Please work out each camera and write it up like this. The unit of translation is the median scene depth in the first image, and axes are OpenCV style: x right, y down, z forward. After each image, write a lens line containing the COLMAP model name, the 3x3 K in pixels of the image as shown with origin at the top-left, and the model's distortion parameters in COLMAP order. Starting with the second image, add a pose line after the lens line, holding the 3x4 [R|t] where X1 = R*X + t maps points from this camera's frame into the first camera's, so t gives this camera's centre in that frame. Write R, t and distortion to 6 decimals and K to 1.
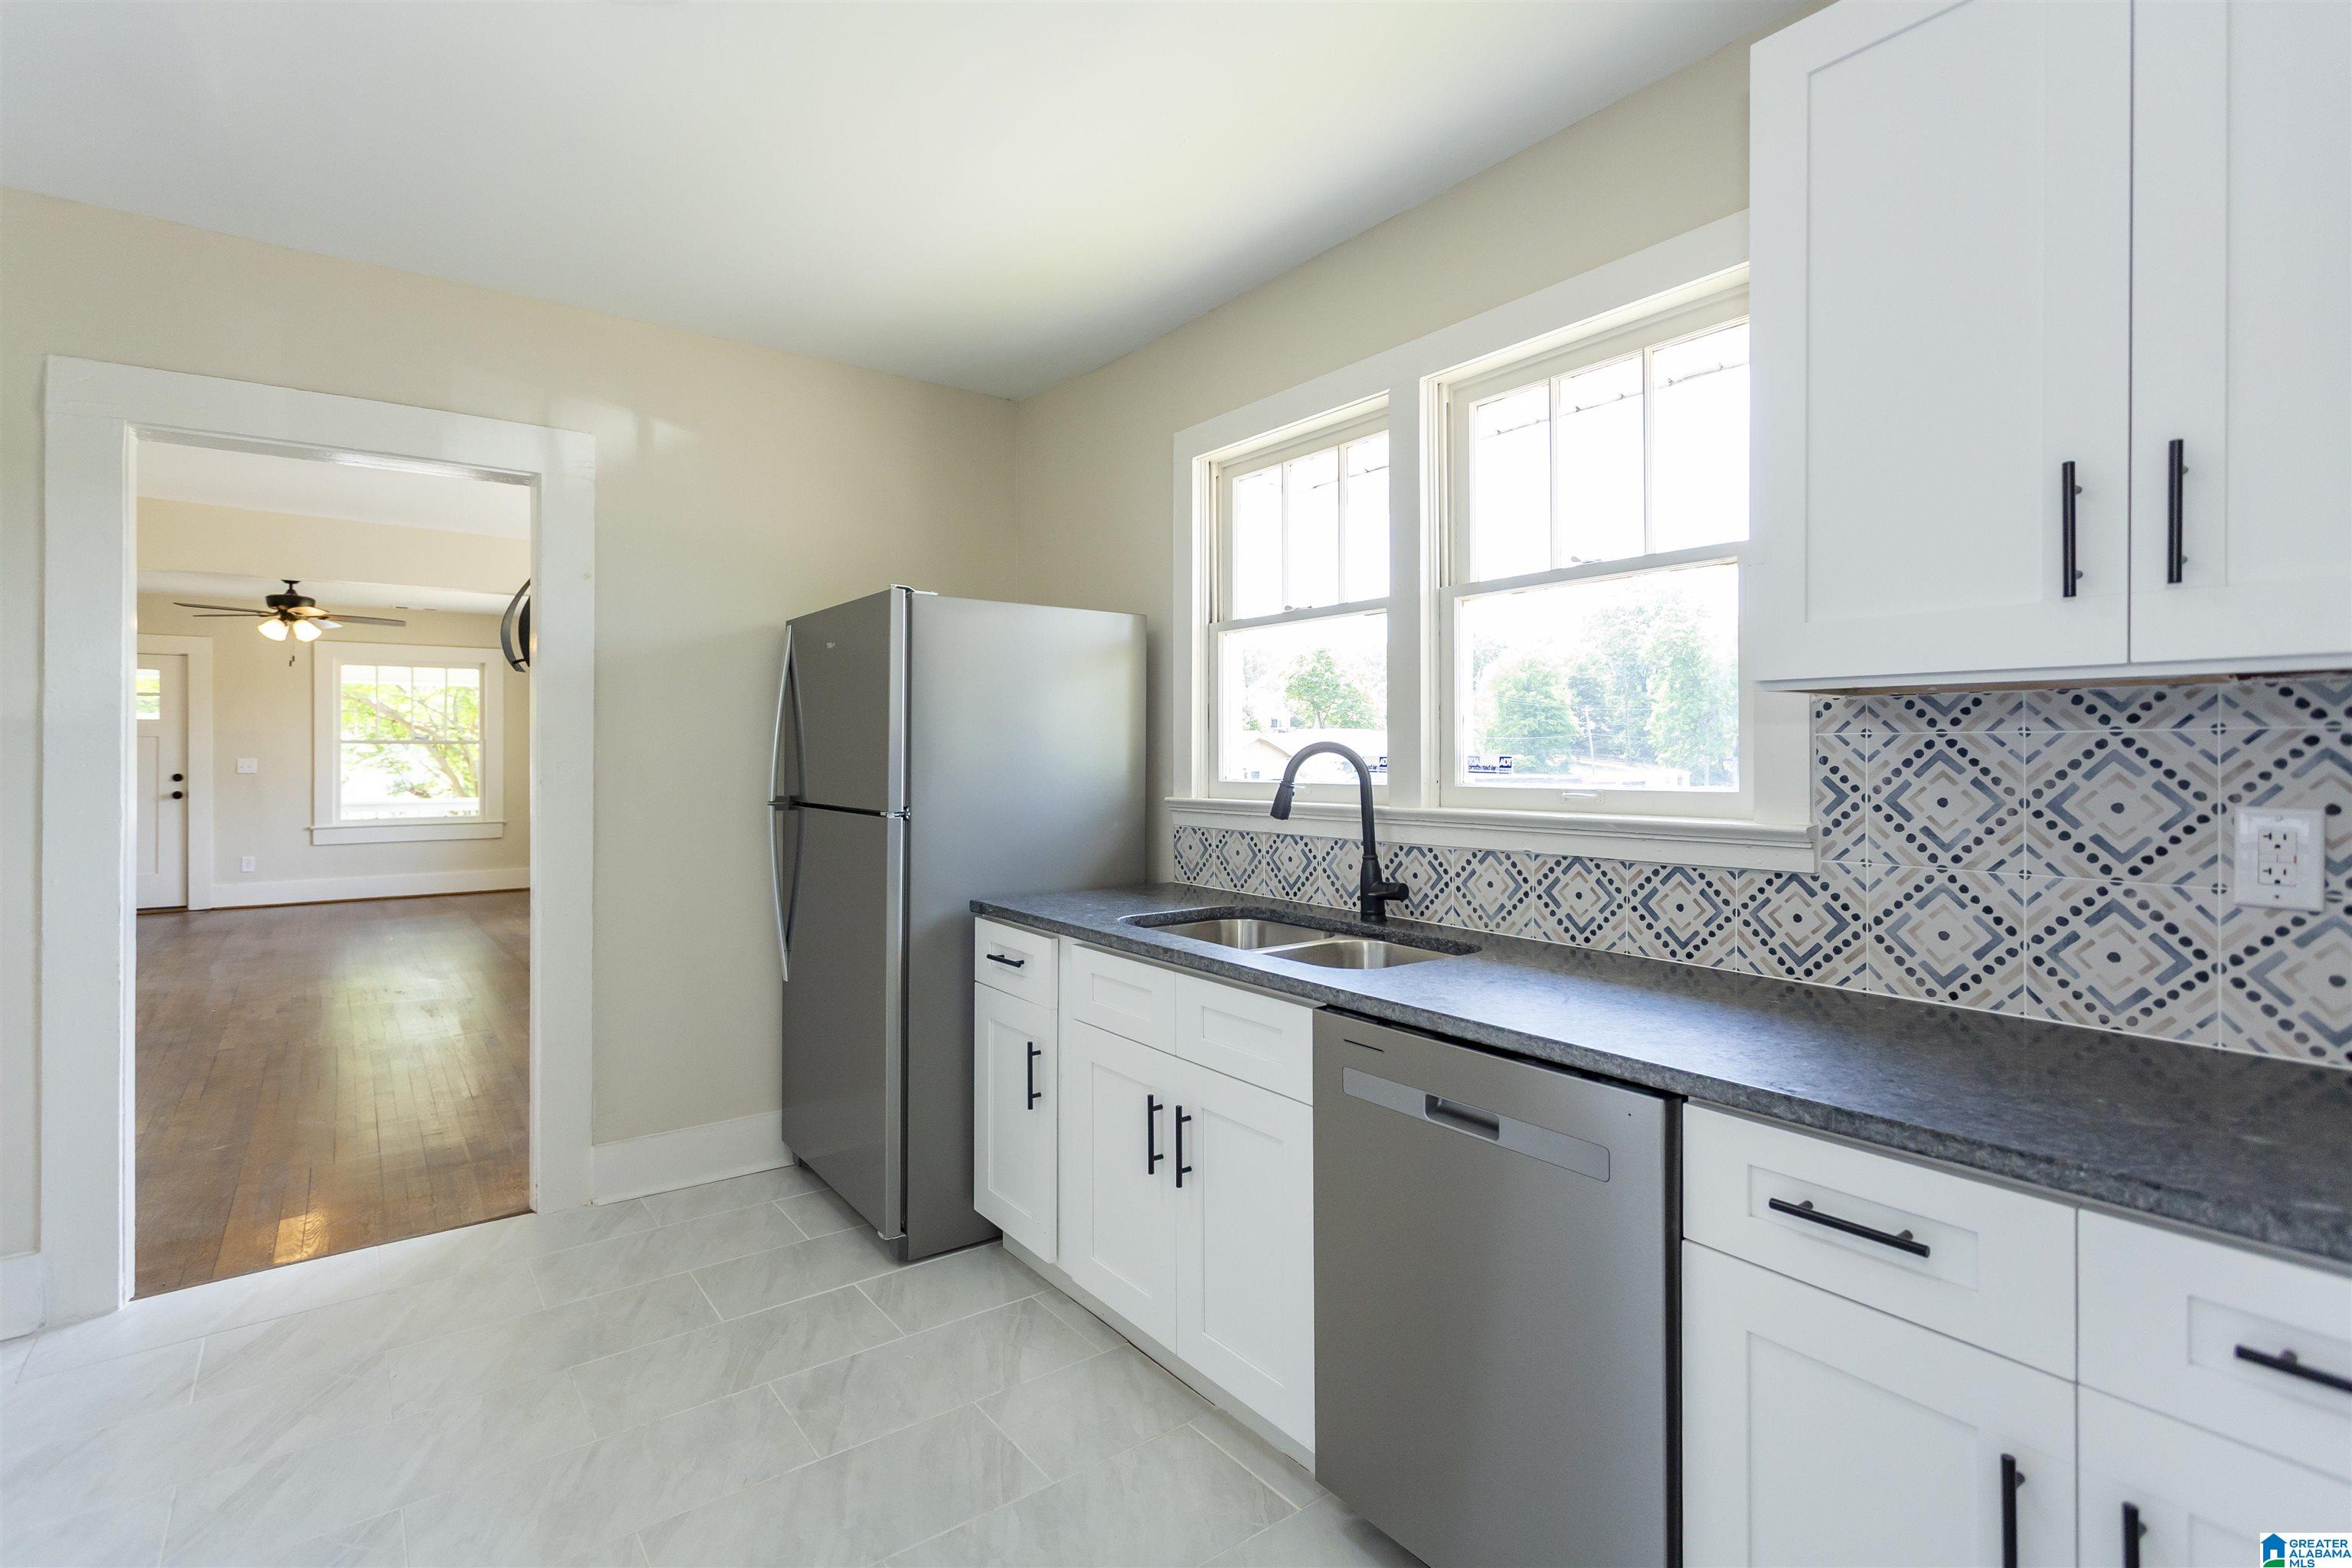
lens RADIAL K [[1122.0, 0, 1169.2], [0, 1122.0, 744.3], [0, 0, 1]] dist [-0.000044, 0.000110]
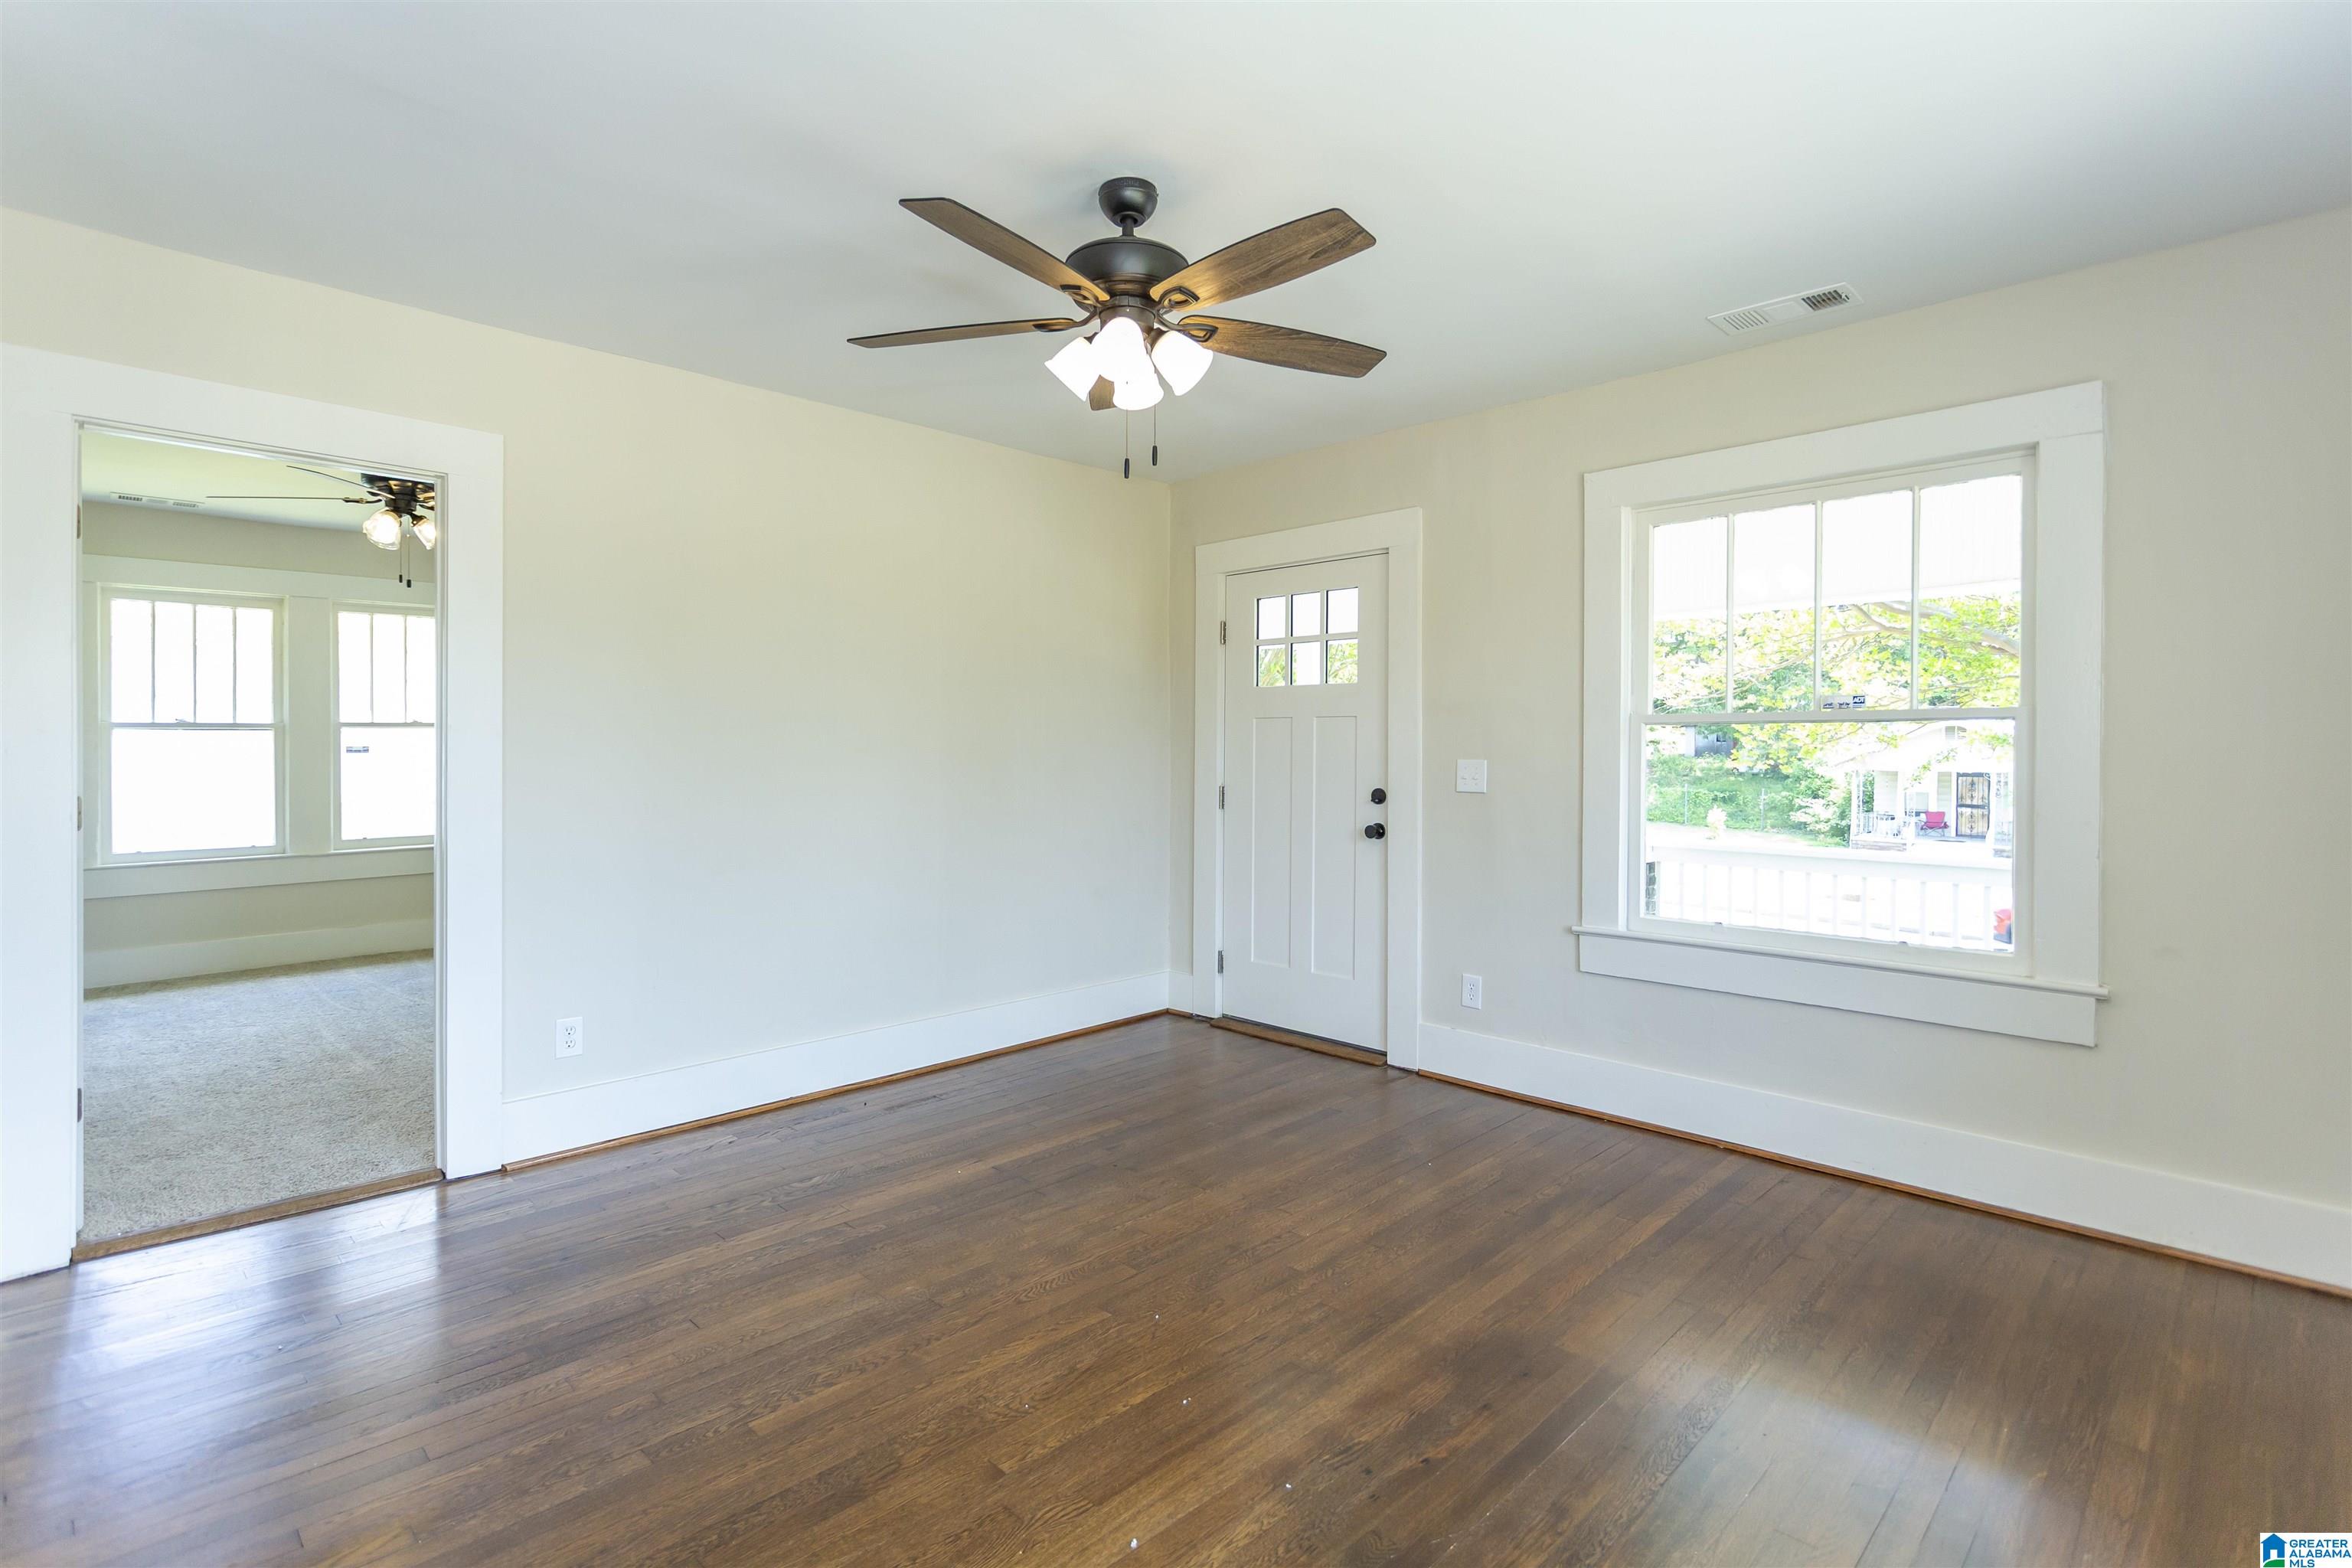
lens RADIAL K [[1122.0, 0, 1169.2], [0, 1122.0, 744.3], [0, 0, 1]] dist [-0.000044, 0.000110]
pose [[0.171134, -0.001059, -0.985247, -0.392522], [-0.001081, 0.999999, -0.001263, 0.006860], [0.985247, 0.001281, 0.171132, 0.802934]]
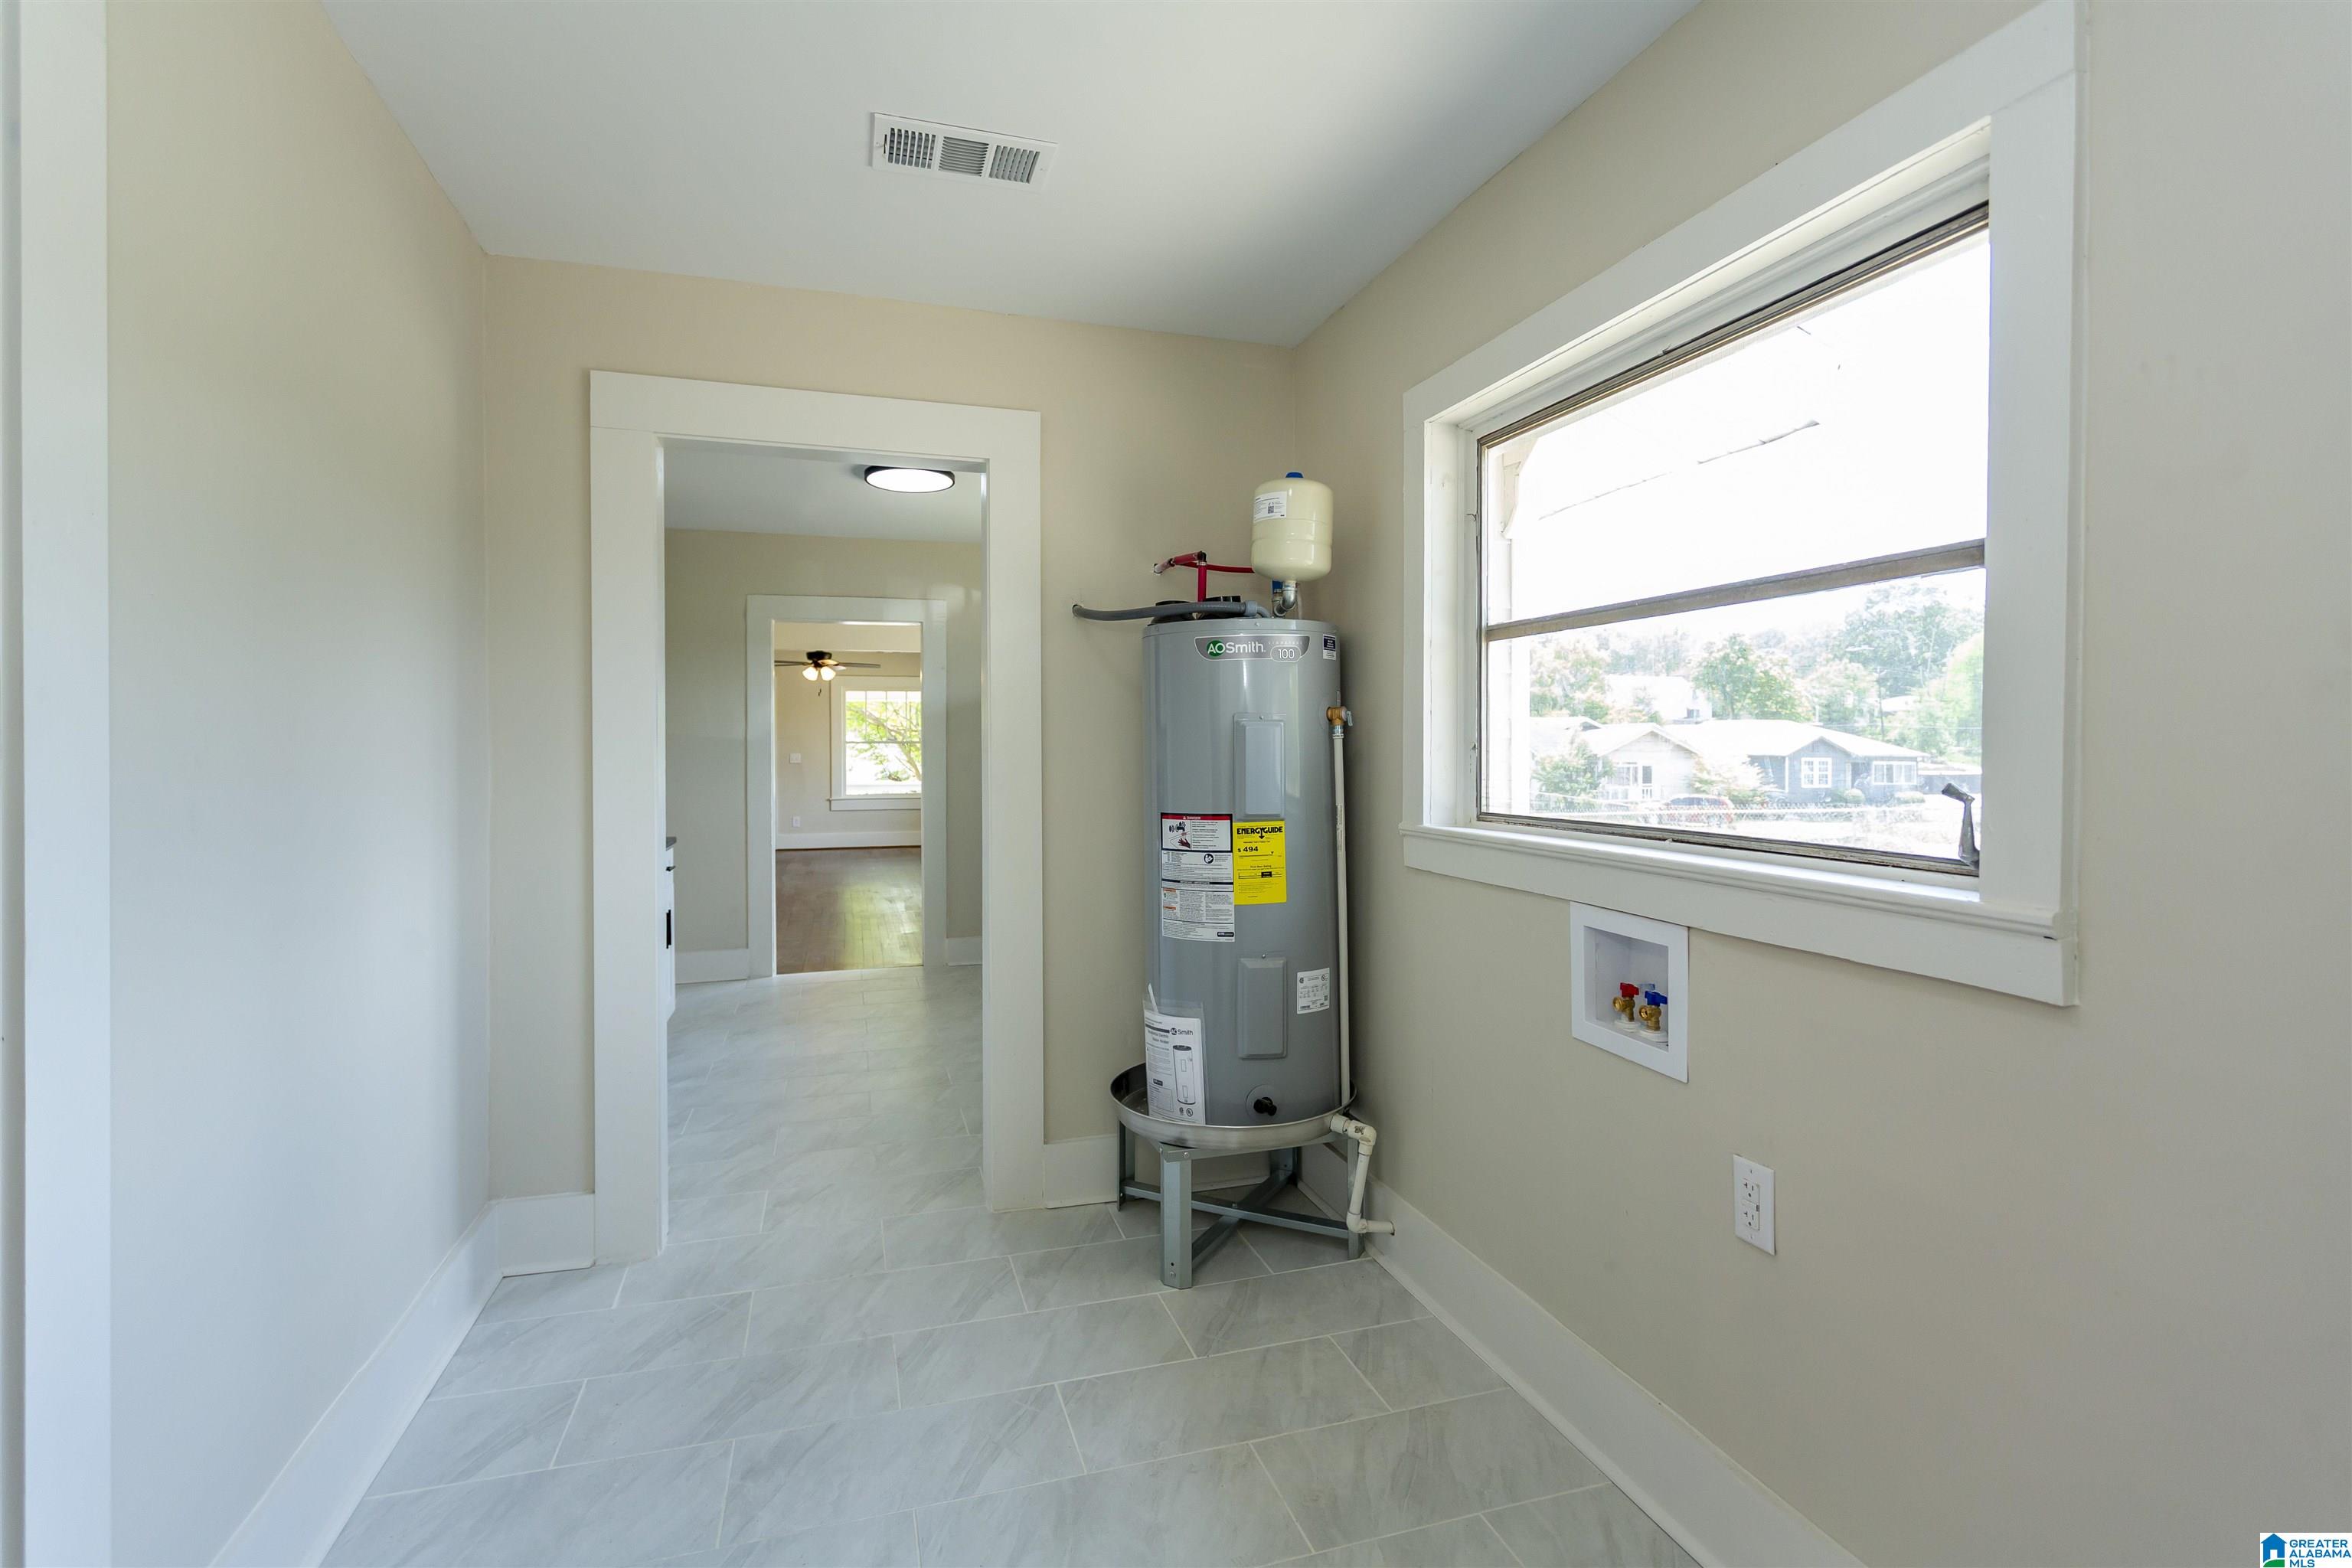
lens RADIAL K [[1122.0, 0, 1169.2], [0, 1122.0, 744.3], [0, 0, 1]] dist [-0.000044, 0.000110]
pose [[0.937265, -0.002889, -0.348606, 0.199288], [0.004733, 0.999979, 0.004436, -0.004578], [0.348586, -0.005808, 0.937259, -0.268899]]
